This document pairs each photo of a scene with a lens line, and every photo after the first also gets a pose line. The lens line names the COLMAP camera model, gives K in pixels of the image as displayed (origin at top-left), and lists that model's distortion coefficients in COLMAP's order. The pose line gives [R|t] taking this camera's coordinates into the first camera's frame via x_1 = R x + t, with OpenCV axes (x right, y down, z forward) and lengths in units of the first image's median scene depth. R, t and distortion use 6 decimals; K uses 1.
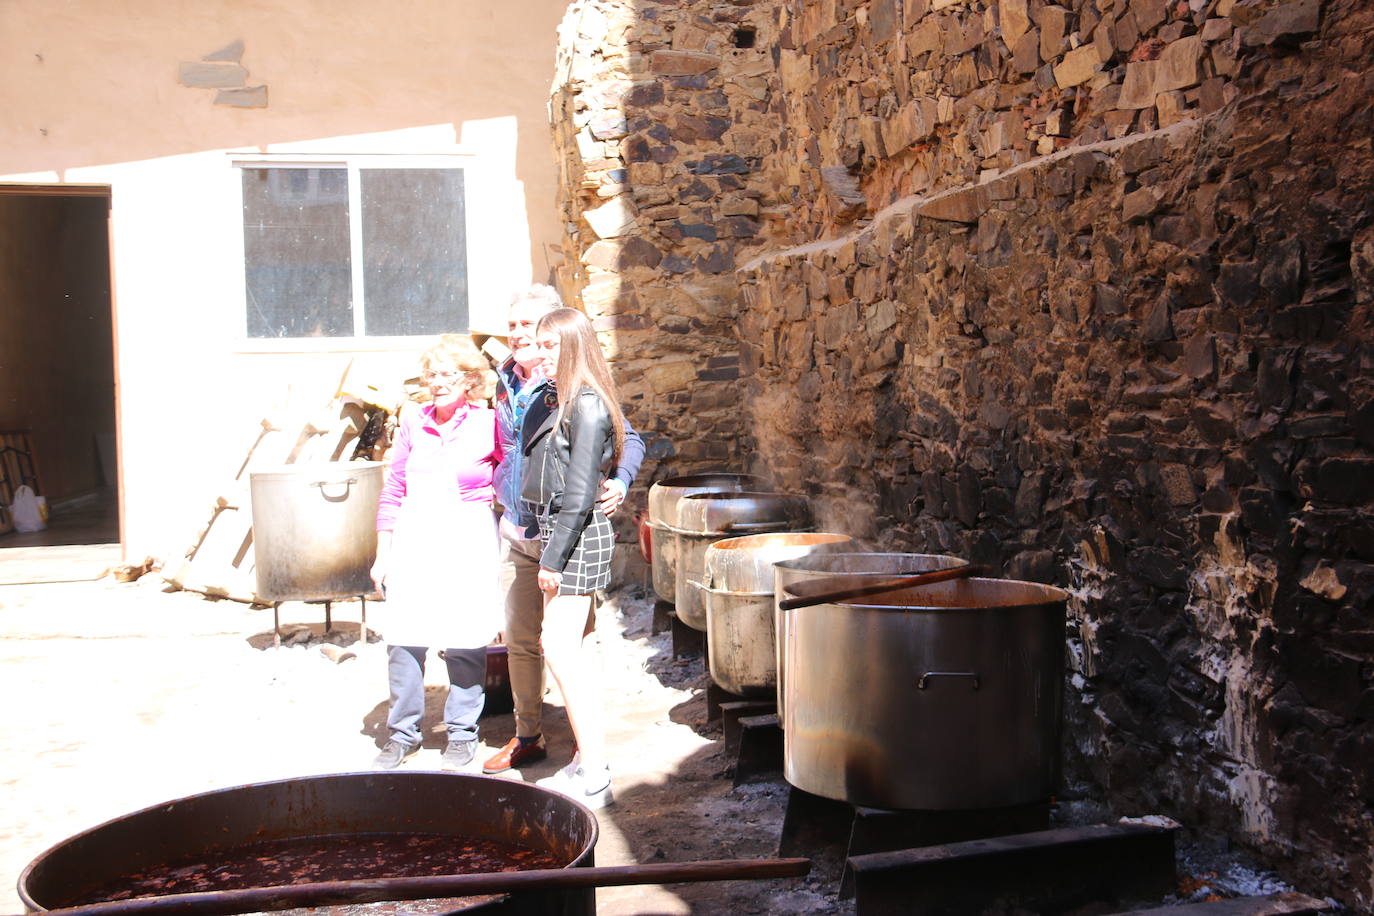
lens RADIAL K [[1736.1, 0, 680.7], [0, 1736.1, 446.7], [0, 0, 1]] dist [0.112181, 0.000000]
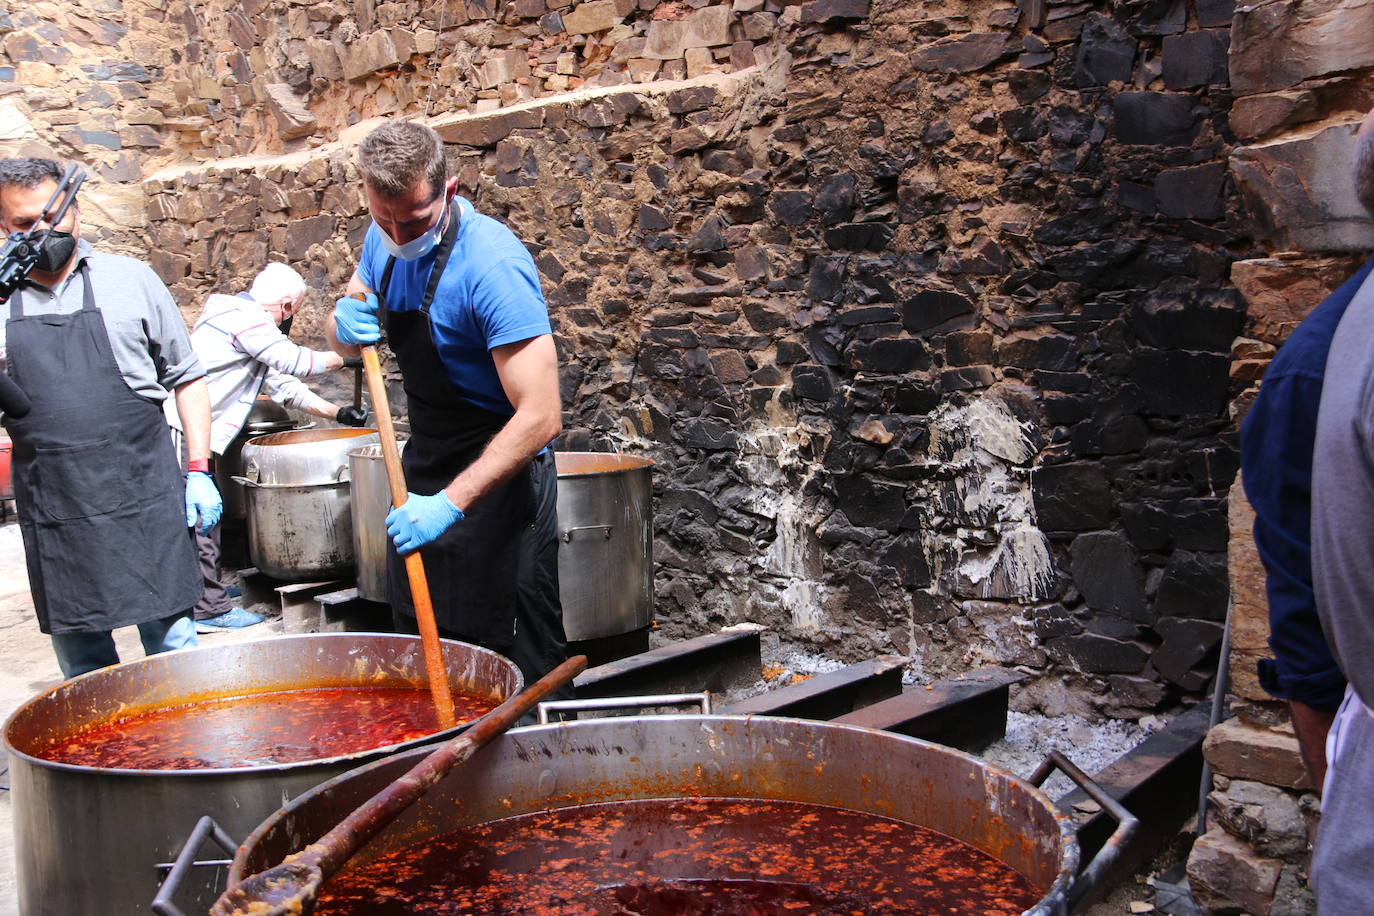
lens RADIAL K [[1736.1, 0, 699.9], [0, 1736.1, 426.5], [0, 0, 1]] dist [0.112181, 0.000000]
pose [[0.864510, -0.047008, 0.500412, -0.305828], [0.029267, 0.998636, 0.043249, 0.009096], [-0.501763, -0.022743, 0.864706, -0.058363]]
